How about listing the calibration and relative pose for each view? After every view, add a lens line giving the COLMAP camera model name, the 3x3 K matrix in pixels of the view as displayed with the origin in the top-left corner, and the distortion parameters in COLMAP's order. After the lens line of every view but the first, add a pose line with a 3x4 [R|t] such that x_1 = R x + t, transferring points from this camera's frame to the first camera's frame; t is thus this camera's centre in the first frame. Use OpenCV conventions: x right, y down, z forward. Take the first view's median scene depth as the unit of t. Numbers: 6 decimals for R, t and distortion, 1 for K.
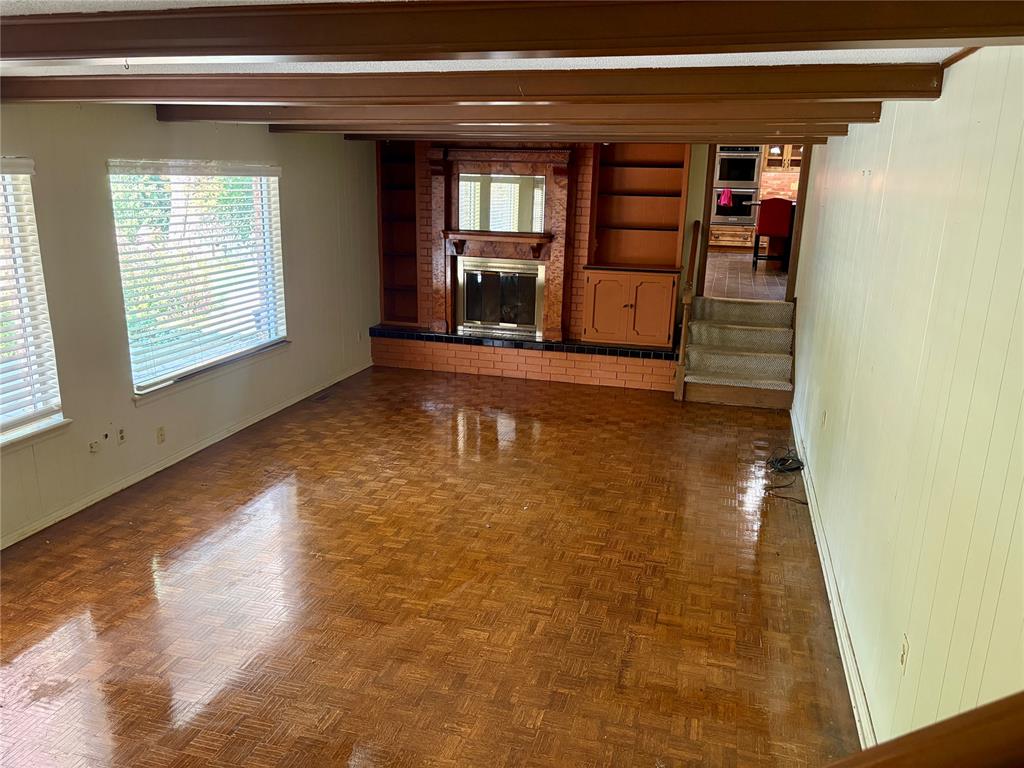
lens RADIAL K [[768.8, 0, 512.8], [0, 768.8, 388.3], [0, 0, 1]] dist [0.106292, -0.162413]
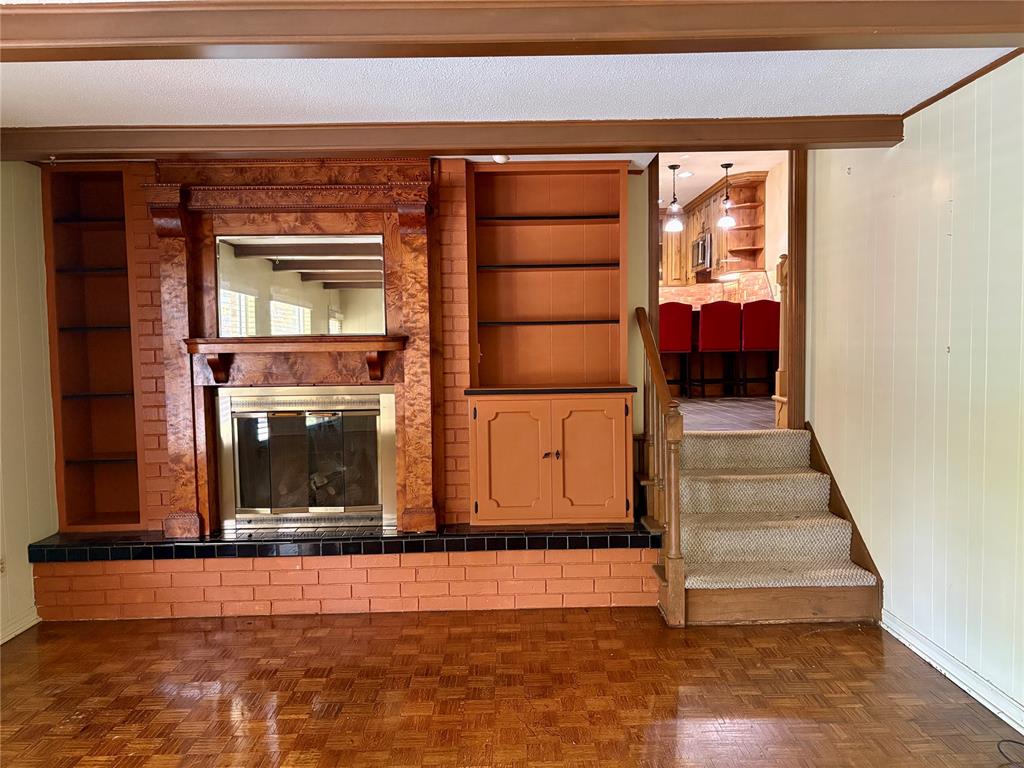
lens RADIAL K [[768.8, 0, 512.8], [0, 768.8, 388.3], [0, 0, 1]] dist [0.106292, -0.162413]
pose [[0.958176, -0.053739, 0.281087, -0.029661], [0.111055, 0.975061, -0.192154, -0.049249], [-0.263751, 0.215333, 0.940248, 0.467760]]
